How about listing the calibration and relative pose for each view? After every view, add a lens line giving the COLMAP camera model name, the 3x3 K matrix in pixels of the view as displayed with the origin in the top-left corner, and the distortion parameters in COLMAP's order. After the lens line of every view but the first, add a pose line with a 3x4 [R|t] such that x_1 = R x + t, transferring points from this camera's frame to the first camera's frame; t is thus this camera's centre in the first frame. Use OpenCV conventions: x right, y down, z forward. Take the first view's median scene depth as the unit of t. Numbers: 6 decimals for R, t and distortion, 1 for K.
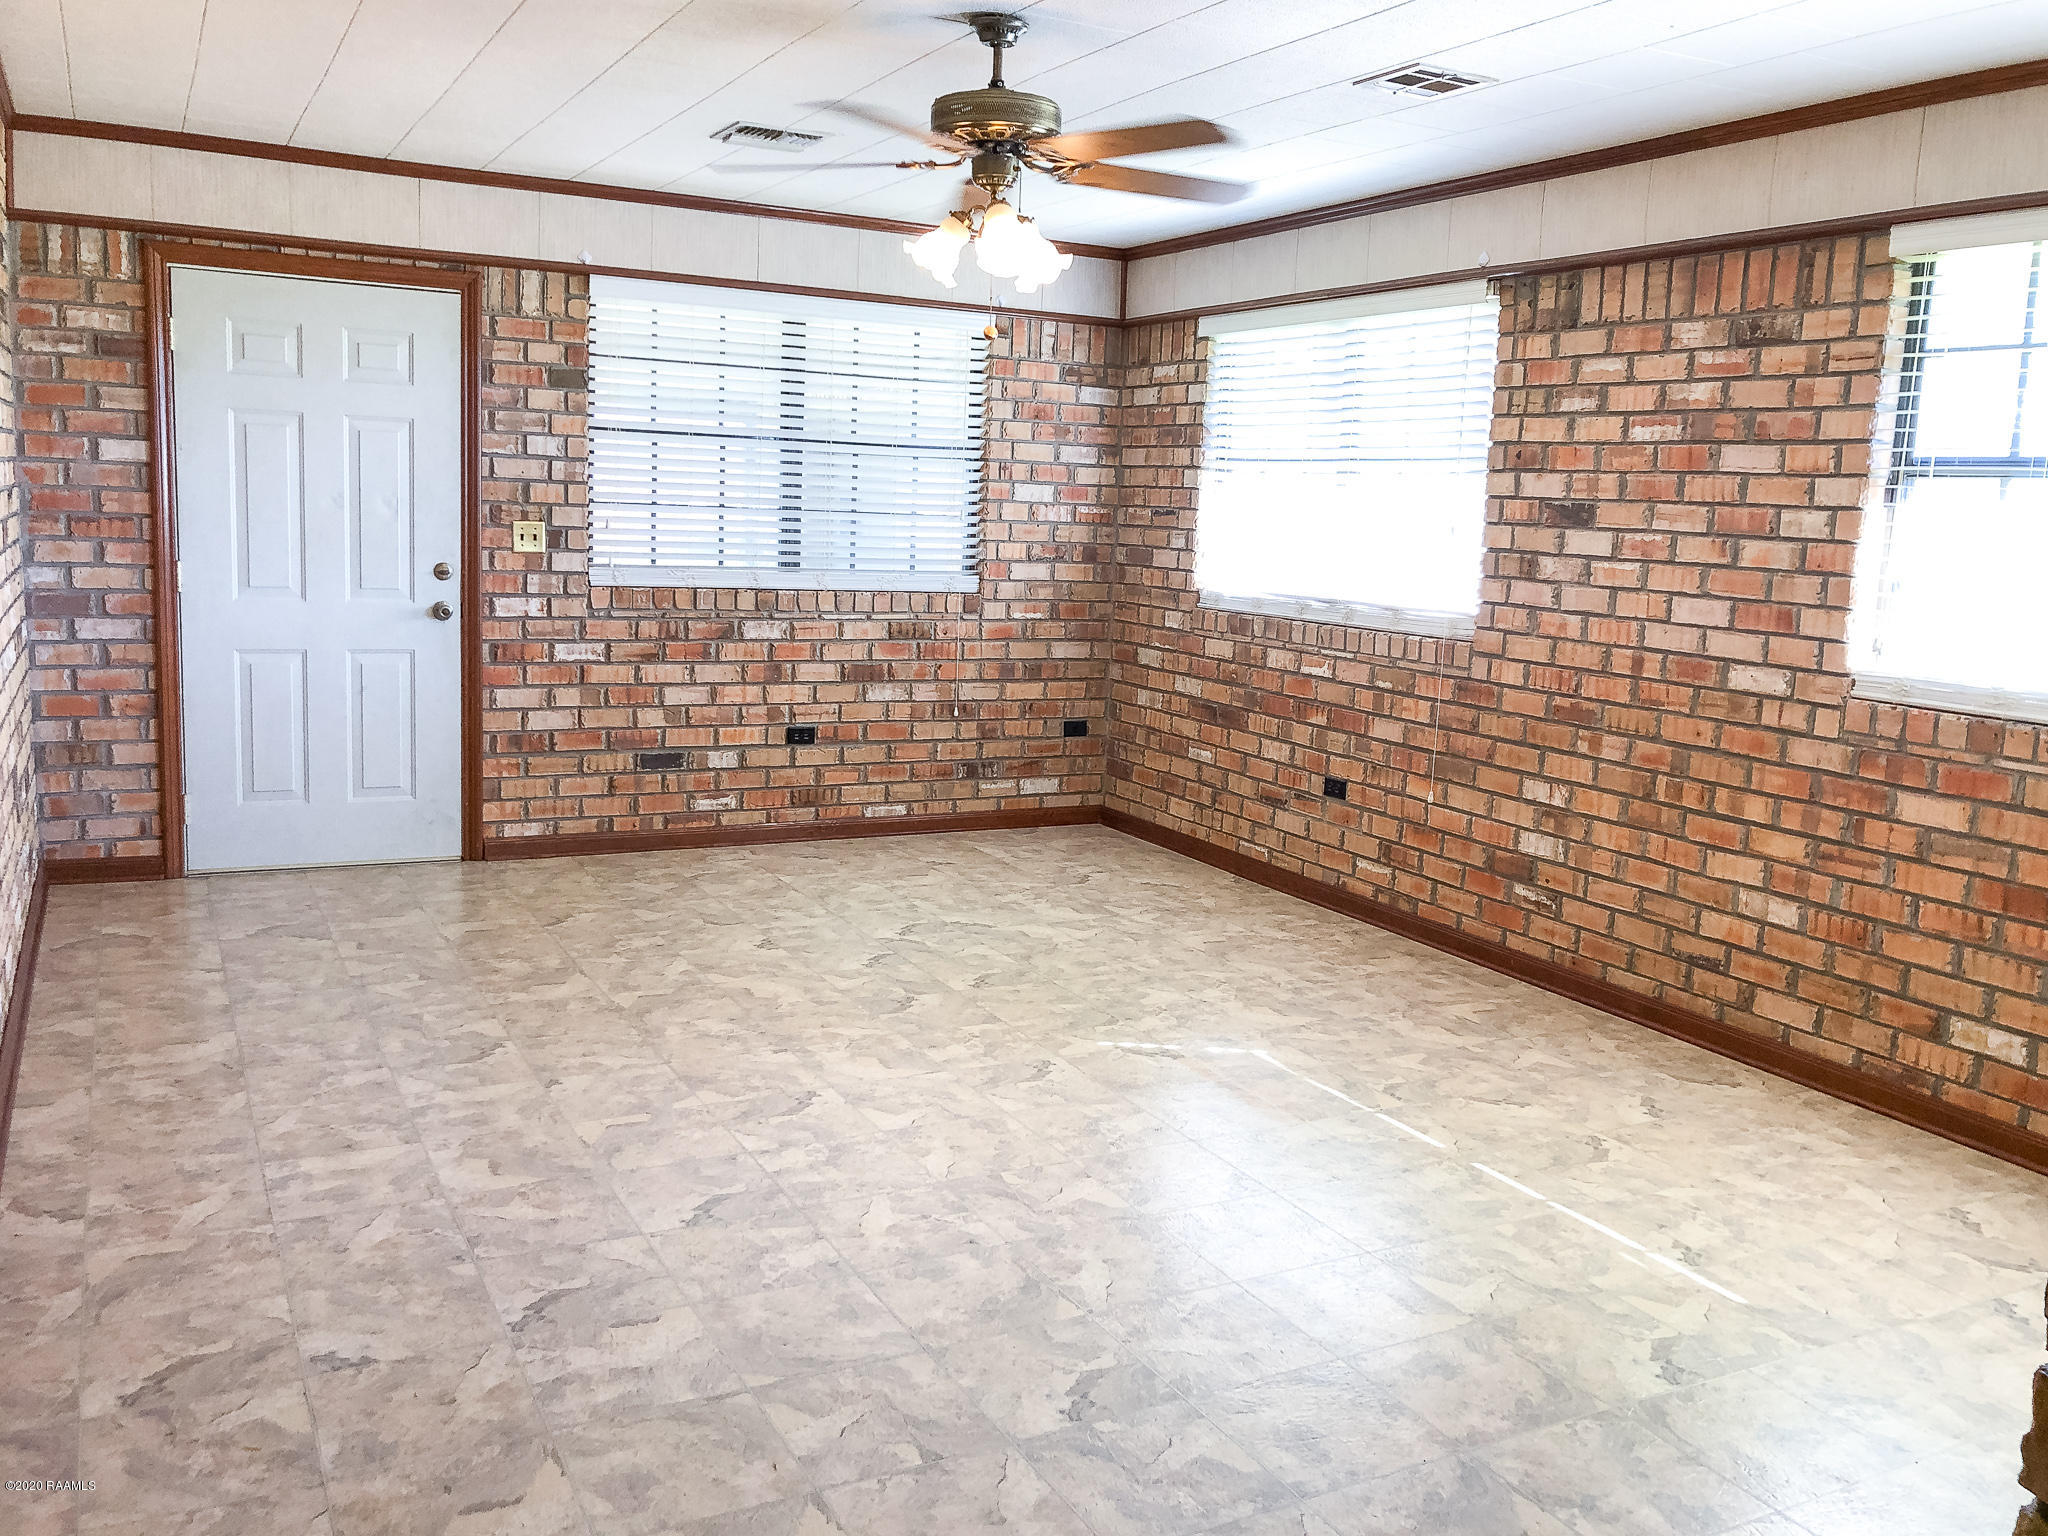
lens RADIAL K [[1730.2, 0, 1027.6], [0, 1730.2, 764.6], [0, 0, 1]] dist [-0.000257, 0.017765]
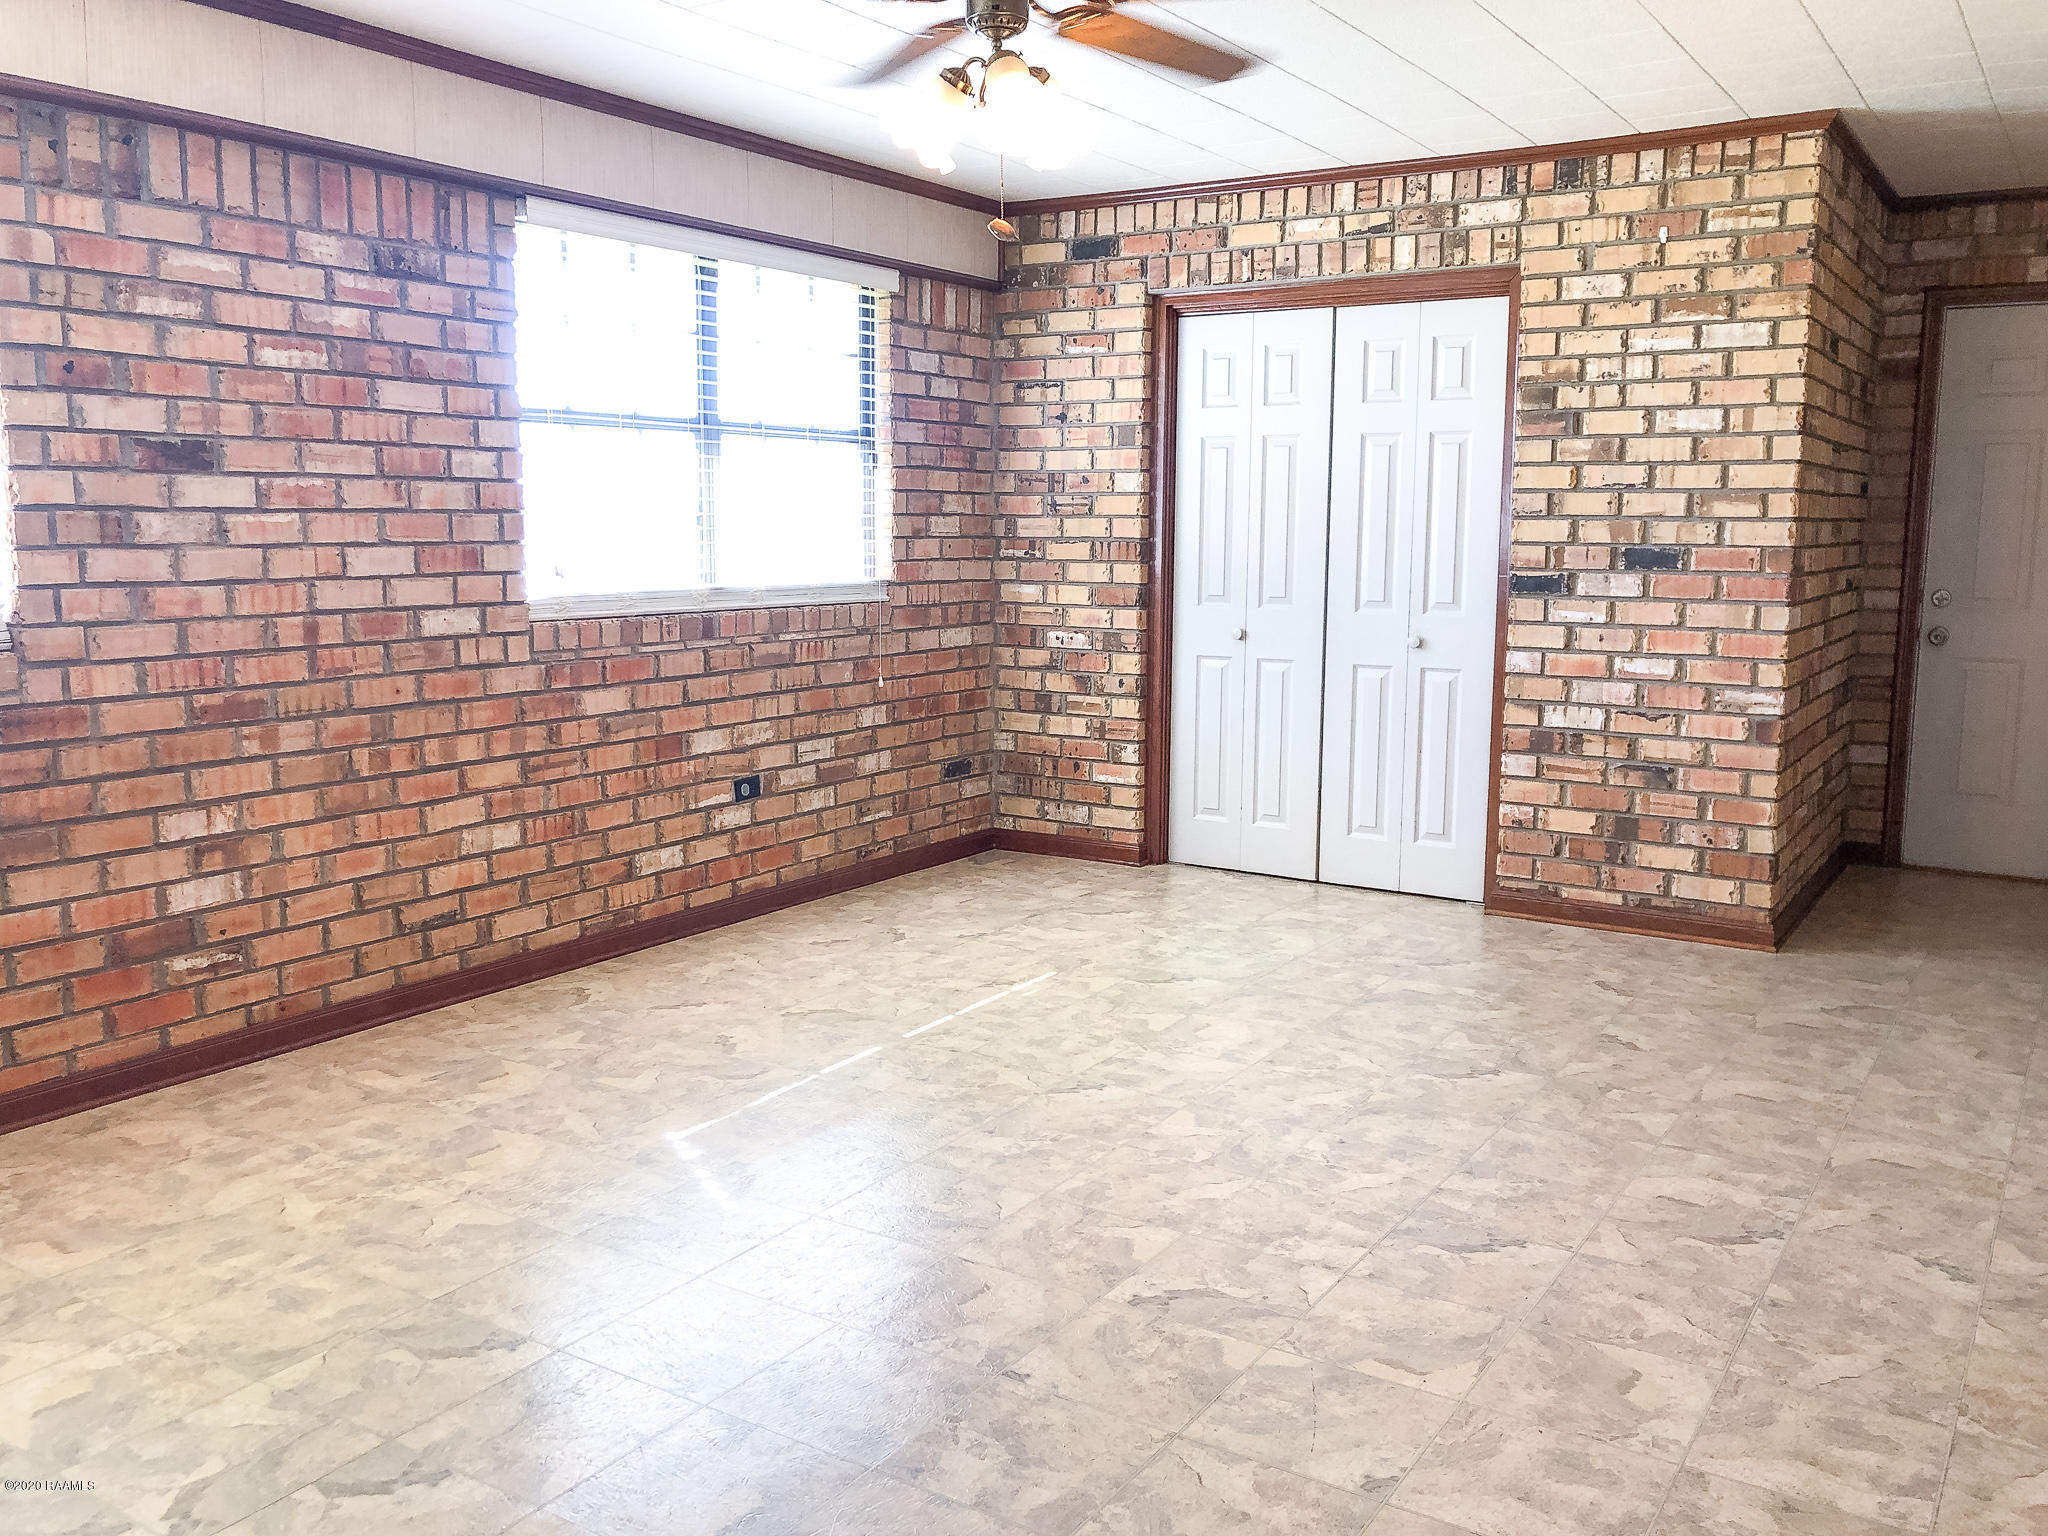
lens RADIAL K [[1730.2, 0, 1028.7], [0, 1730.2, 767.5], [0, 0, 1]] dist [-0.000257, 0.017765]
pose [[-0.503370, -0.168330, 0.847516, -0.629645], [0.108153, 0.960853, 0.255077, -0.194483], [-0.857276, 0.220060, -0.465459, 1.246034]]
